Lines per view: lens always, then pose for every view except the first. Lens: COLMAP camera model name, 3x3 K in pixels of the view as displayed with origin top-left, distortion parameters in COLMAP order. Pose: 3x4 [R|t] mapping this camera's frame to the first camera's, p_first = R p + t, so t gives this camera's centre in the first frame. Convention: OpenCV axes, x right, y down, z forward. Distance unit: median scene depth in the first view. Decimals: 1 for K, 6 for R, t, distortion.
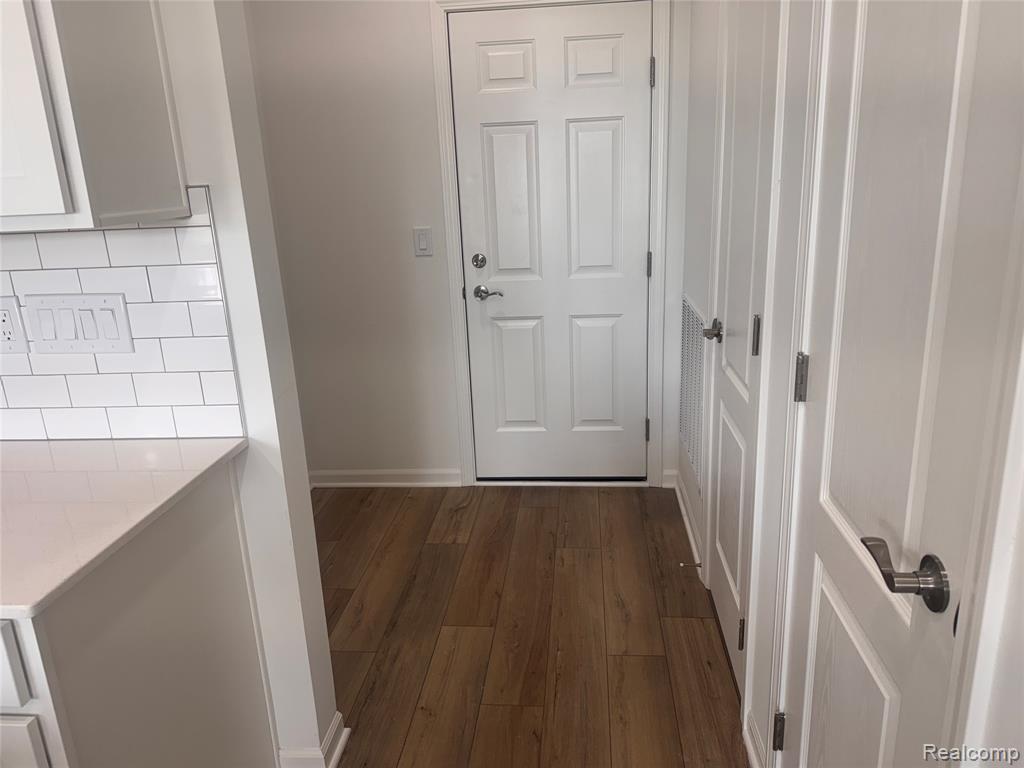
lens RADIAL K [[723.6, 0, 512.0], [0, 723.6, 384.0], [0, 0, 1]] dist [0.066991, 0.000213]
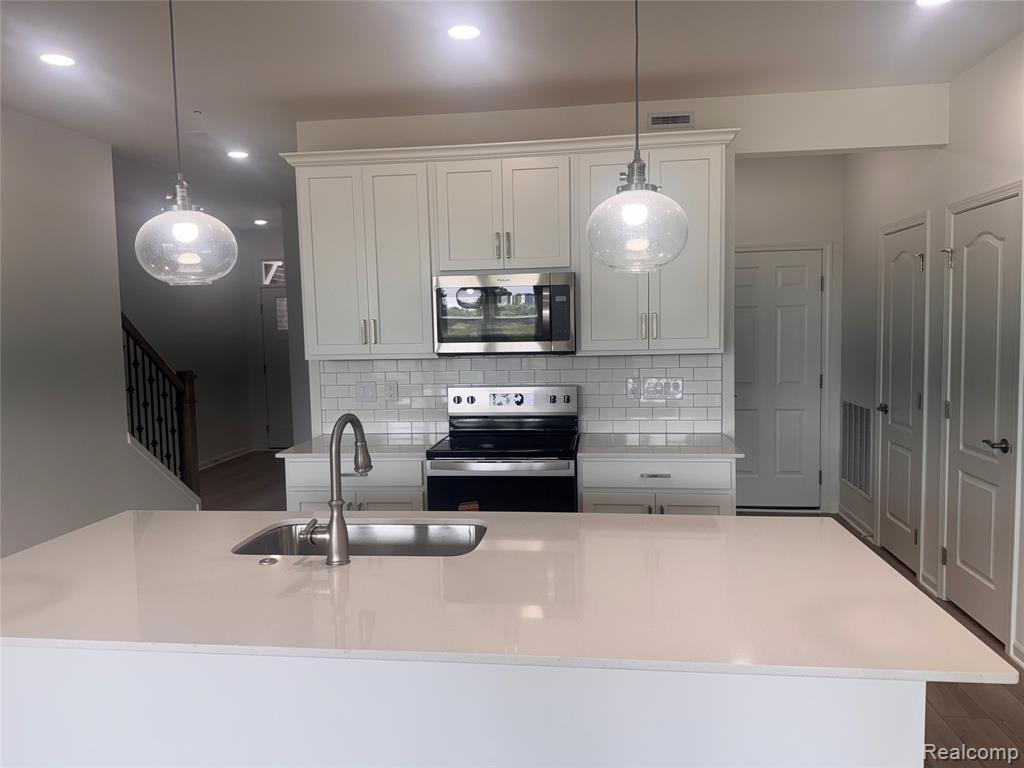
lens RADIAL K [[723.3, 0, 516.9], [0, 723.3, 373.5], [0, 0, 1]] dist [0.029344, -0.033154]
pose [[0.999271, 0.025911, -0.028032, -0.722281], [-0.031079, 0.978628, -0.203279, 0.288032], [0.022165, 0.204002, 0.978720, -1.098295]]
